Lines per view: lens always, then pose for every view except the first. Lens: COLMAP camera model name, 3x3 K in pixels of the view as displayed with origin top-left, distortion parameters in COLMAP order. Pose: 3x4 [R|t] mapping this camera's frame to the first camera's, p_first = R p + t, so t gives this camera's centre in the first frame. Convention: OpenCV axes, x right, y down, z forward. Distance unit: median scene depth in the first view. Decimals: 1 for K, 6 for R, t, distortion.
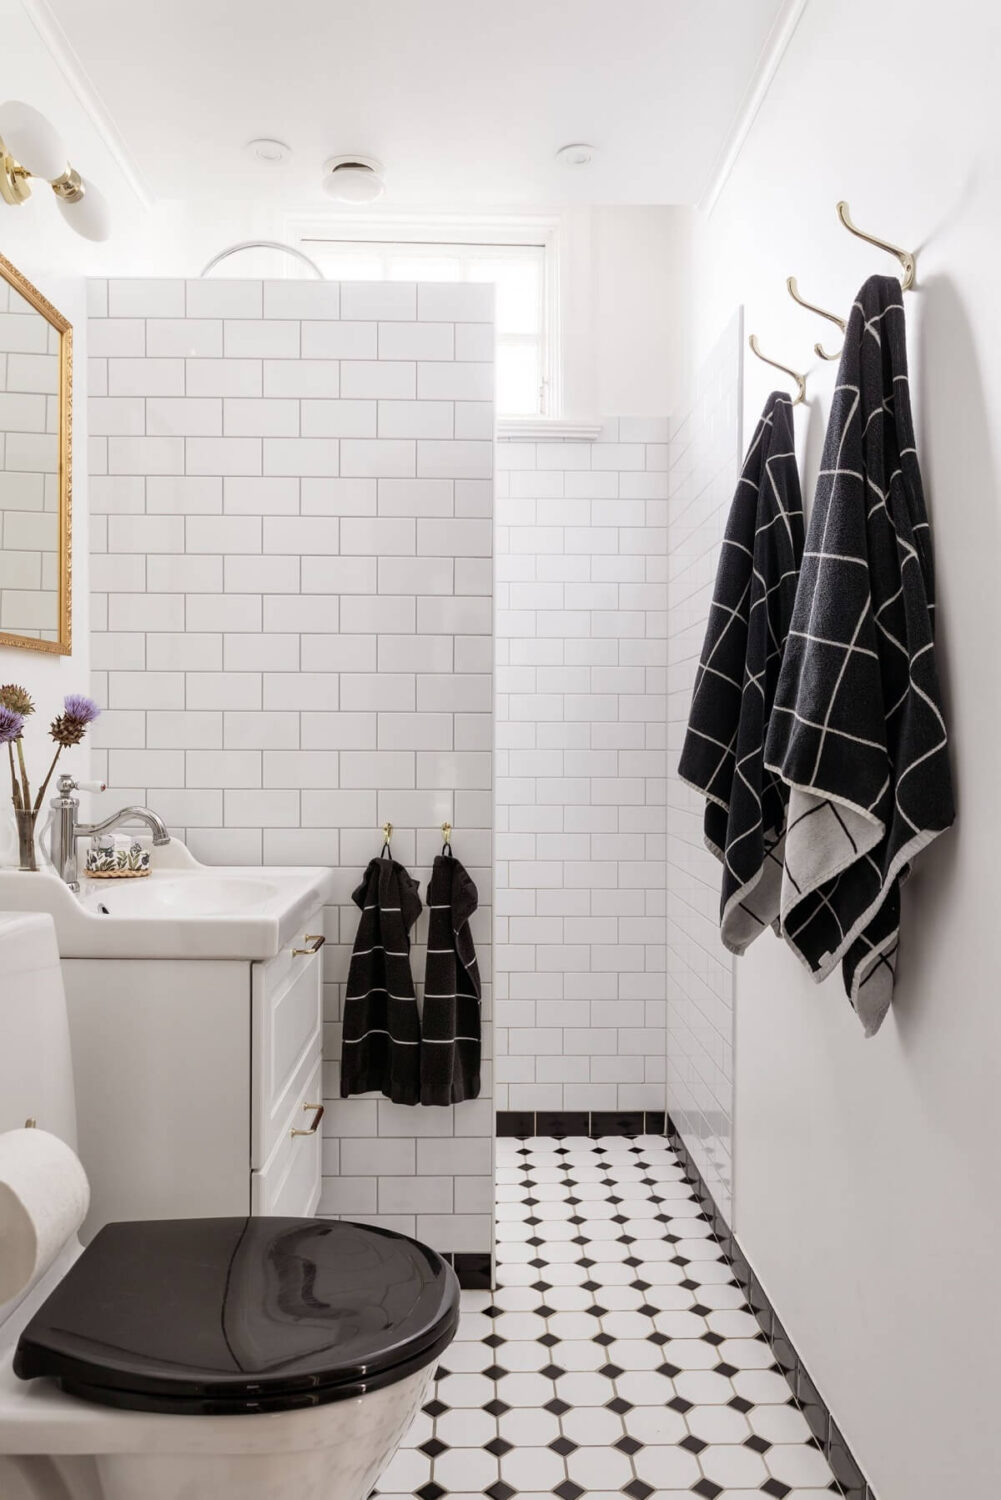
lens RADIAL K [[1233.1, 0, 500.5], [0, 1233.1, 750.0], [0, 0, 1]] dist [0.025928, -0.002374]
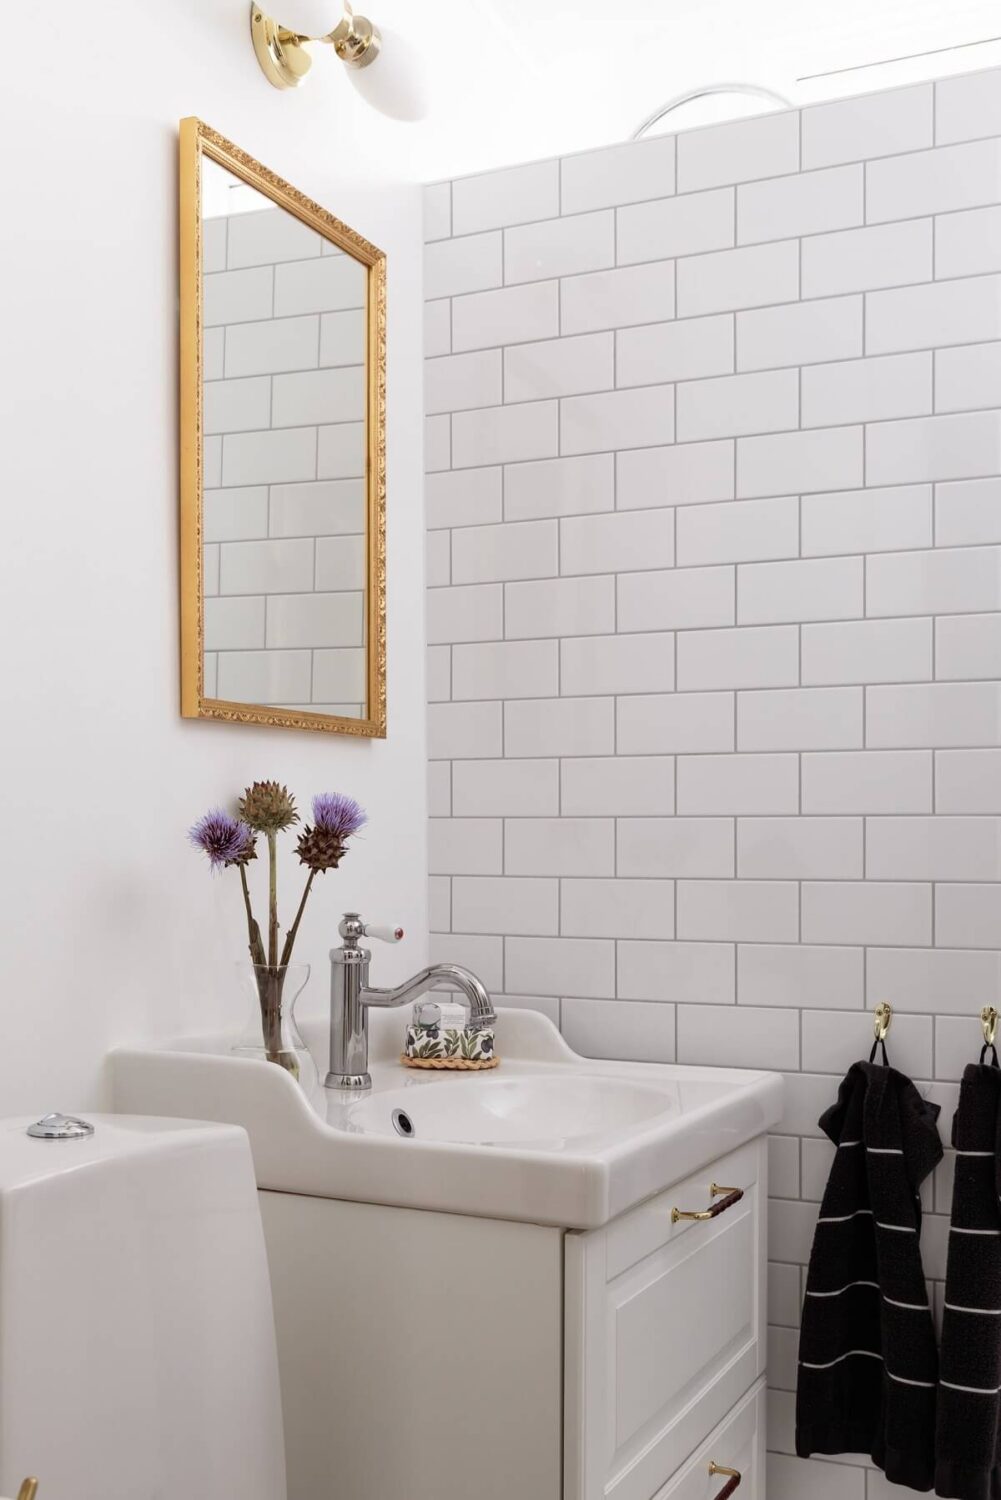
lens RADIAL K [[1546.0, 0, 500.0], [0, 1546.0, 863.9], [0, 0, 1]] dist [-0.001600, 0.012291]
pose [[0.867411, 0.000901, -0.497591, 0.130004], [-0.005254, 0.999959, -0.007348, -0.001229], [0.497565, 0.008989, 0.867380, 0.293399]]
